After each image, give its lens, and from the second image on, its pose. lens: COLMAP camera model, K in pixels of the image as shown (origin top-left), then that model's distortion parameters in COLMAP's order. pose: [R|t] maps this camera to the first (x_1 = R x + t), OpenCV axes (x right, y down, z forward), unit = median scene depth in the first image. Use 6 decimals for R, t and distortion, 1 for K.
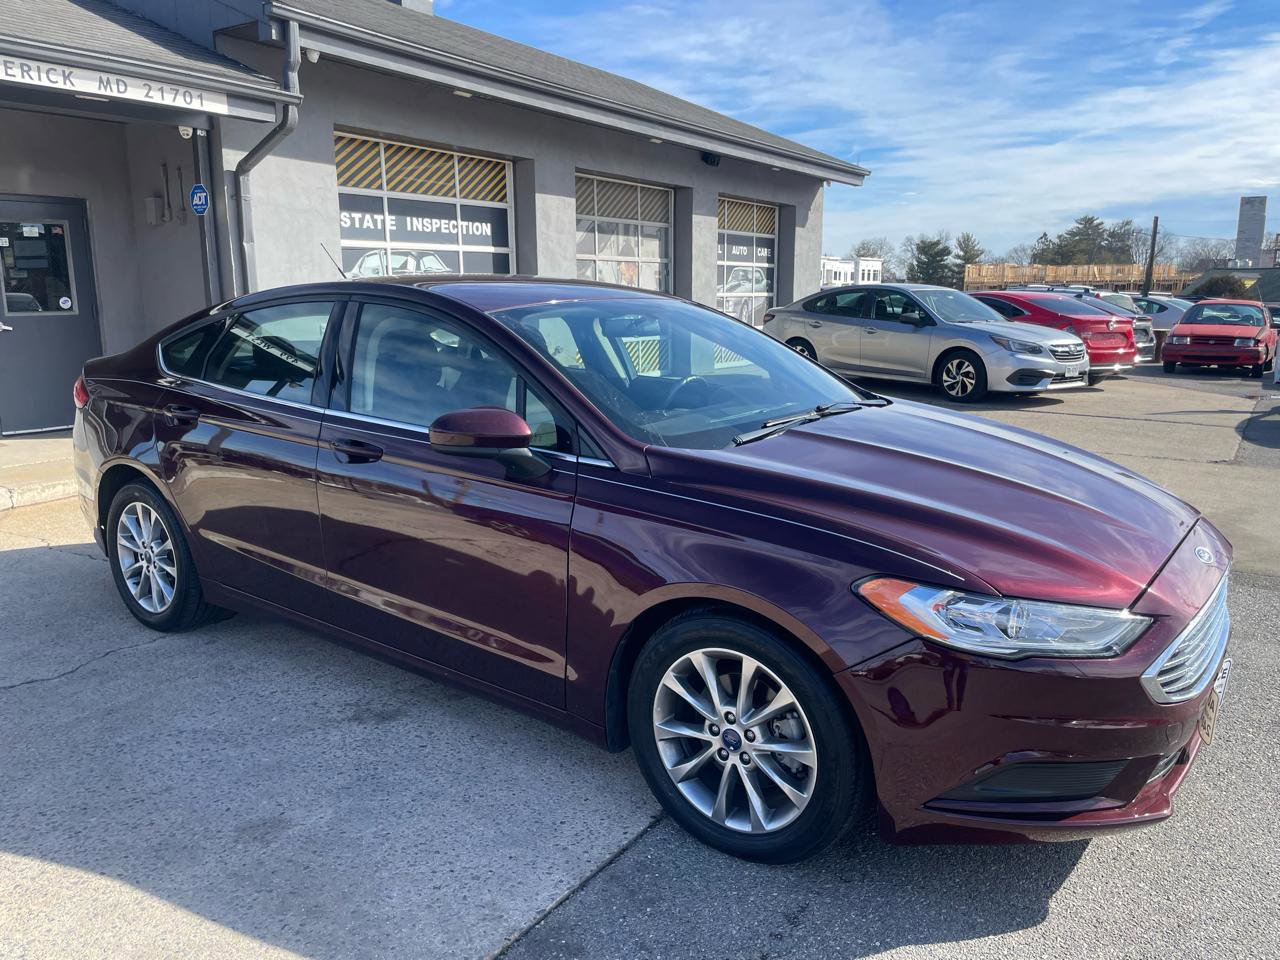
lens RADIAL K [[969.4, 0, 641.4], [0, 969.4, 483.7], [0, 0, 1]] dist [0.086932, -0.114867]
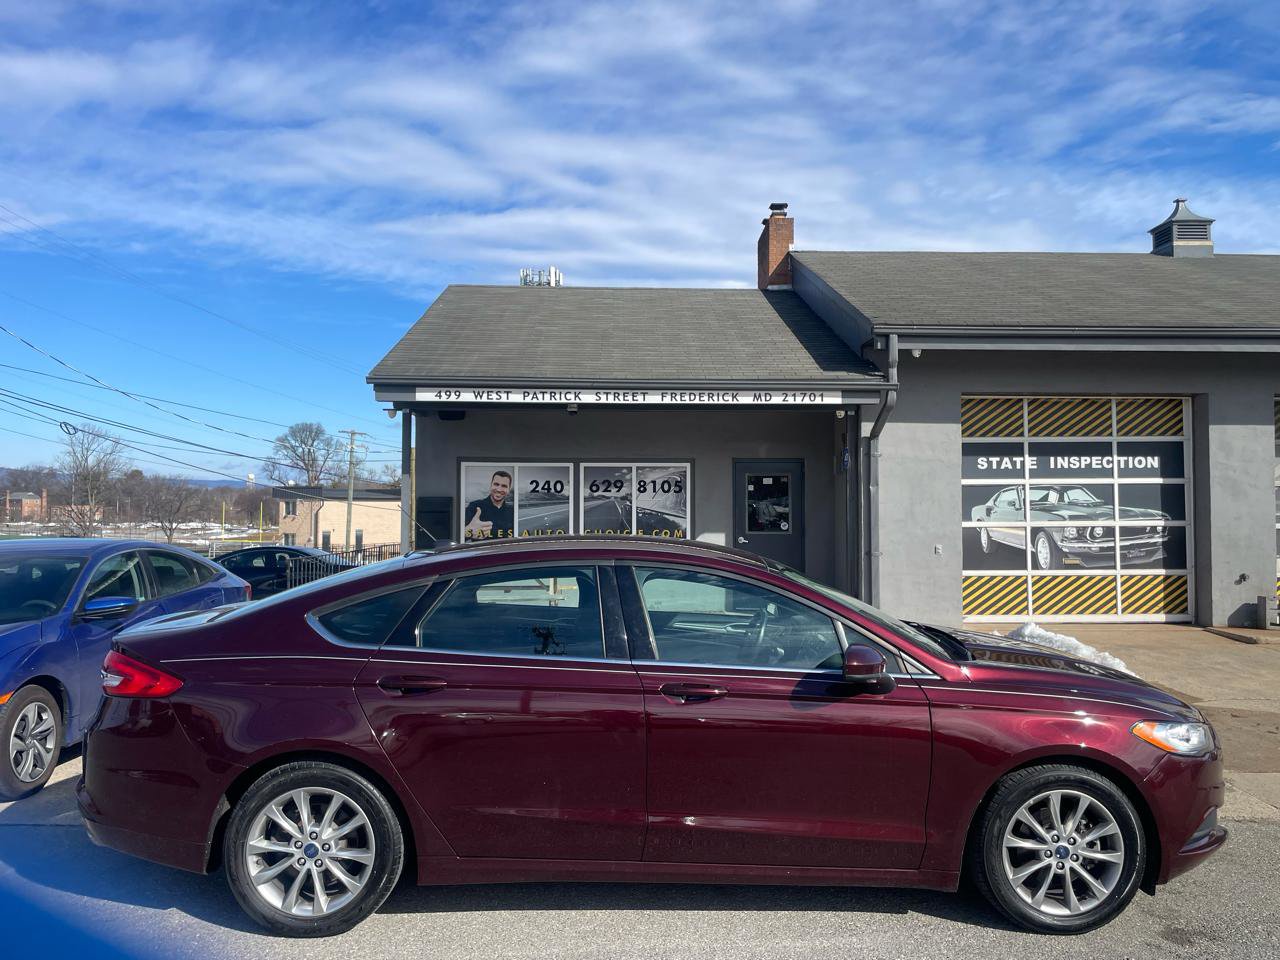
lens RADIAL K [[969.4, 0, 653.4], [0, 969.4, 472.6], [0, 0, 1]] dist [0.086932, -0.114867]
pose [[0.573794, -0.020925, -0.818732, 0.509265], [-0.161976, 0.977029, -0.138488, -0.024830], [0.802823, 0.212078, 0.557224, -0.007329]]
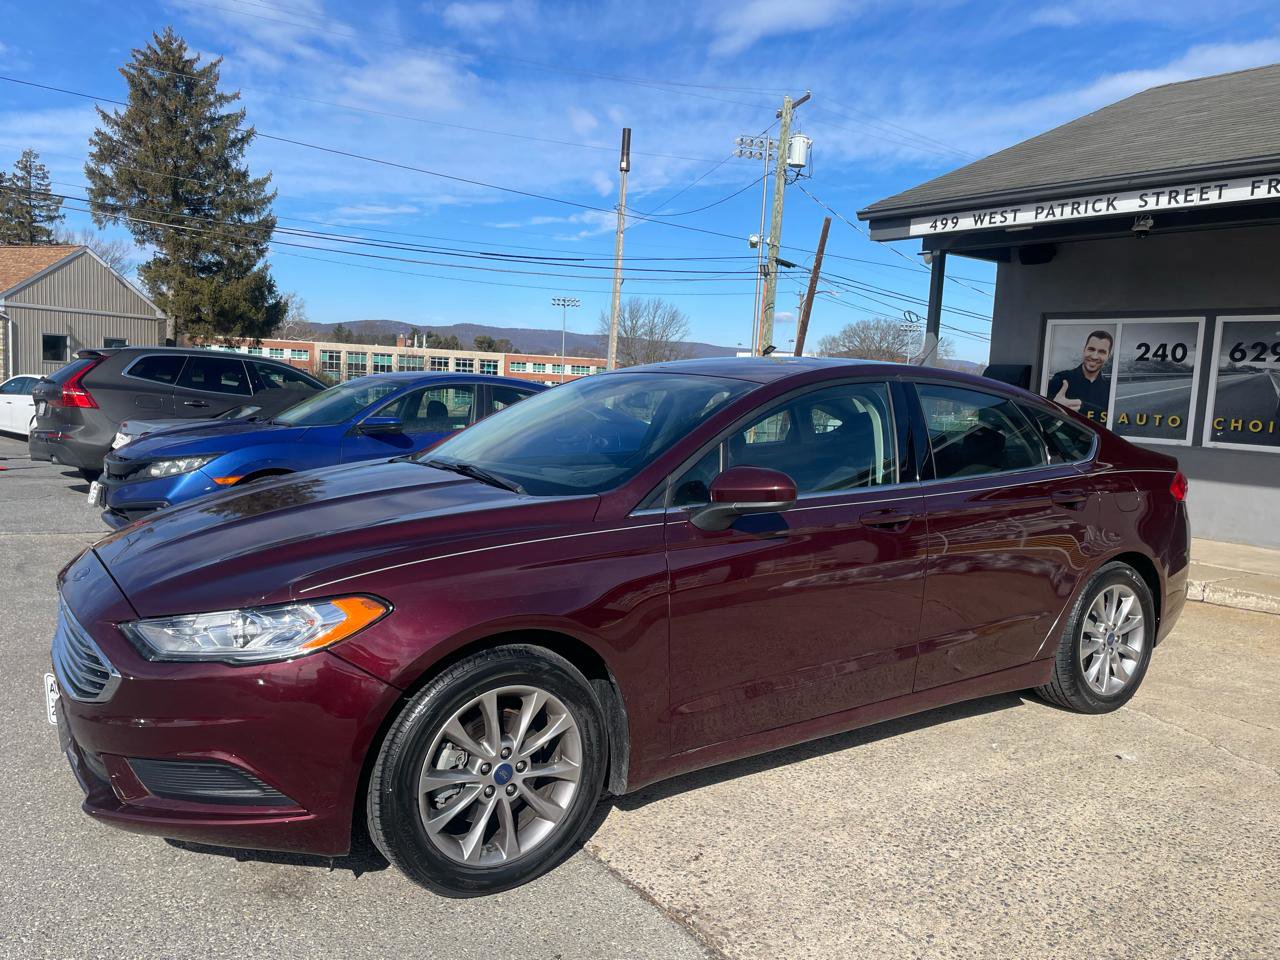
lens RADIAL K [[969.4, 0, 634.3], [0, 969.4, 485.4], [0, 0, 1]] dist [0.086932, -0.114867]
pose [[-0.328843, 0.089222, -0.940160, 0.379172], [-0.225181, 0.959405, 0.169811, -0.096868], [0.917146, 0.267547, -0.295403, 0.509973]]
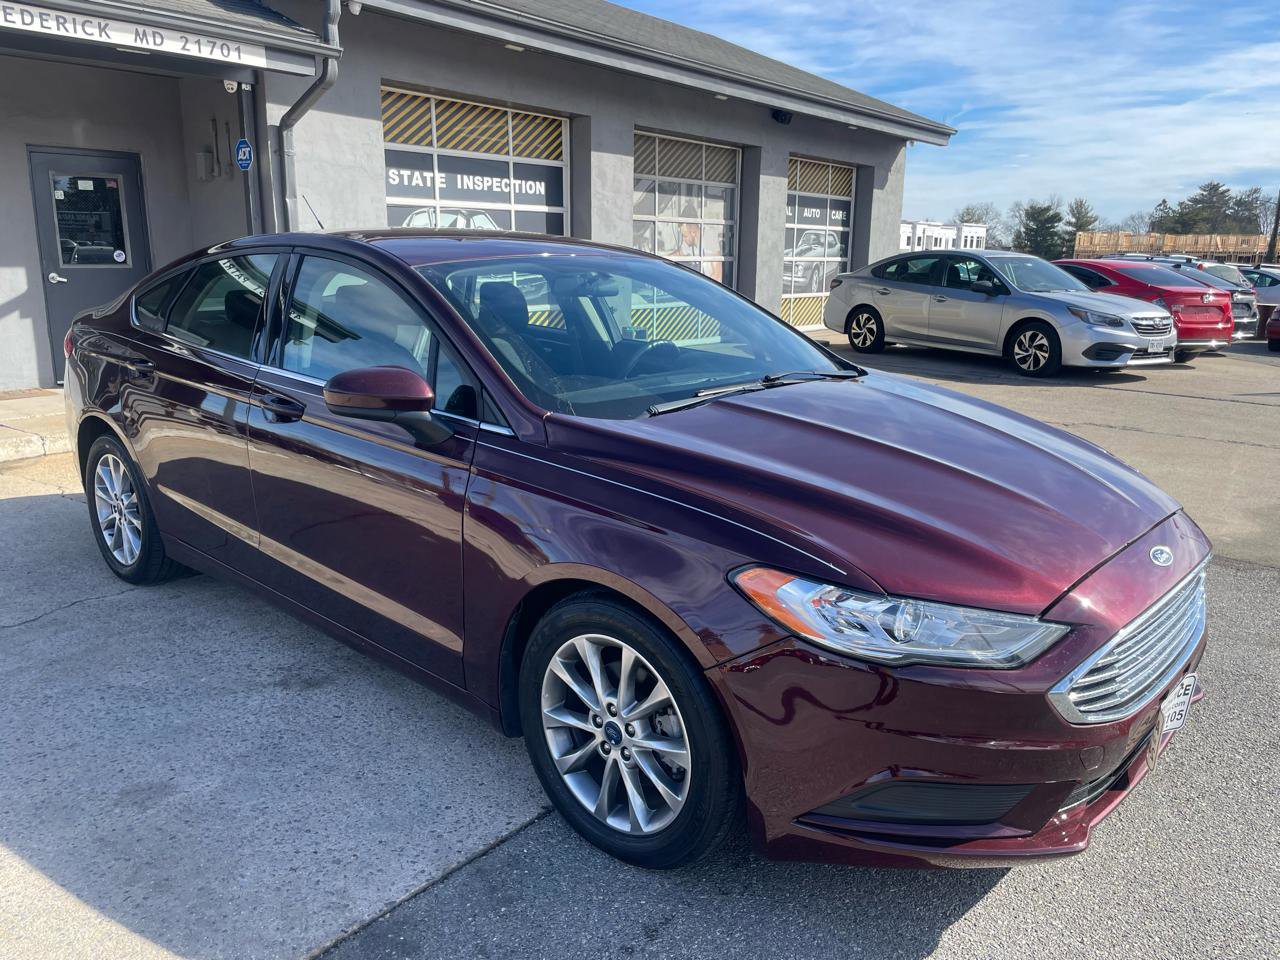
lens RADIAL K [[969.4, 0, 635.6], [0, 969.4, 487.0], [0, 0, 1]] dist [0.086932, -0.114867]
pose [[0.995023, 0.036570, -0.092691, 0.050950], [-0.033019, 0.998671, 0.039568, -0.002371], [0.094015, -0.036311, 0.994908, 0.023554]]
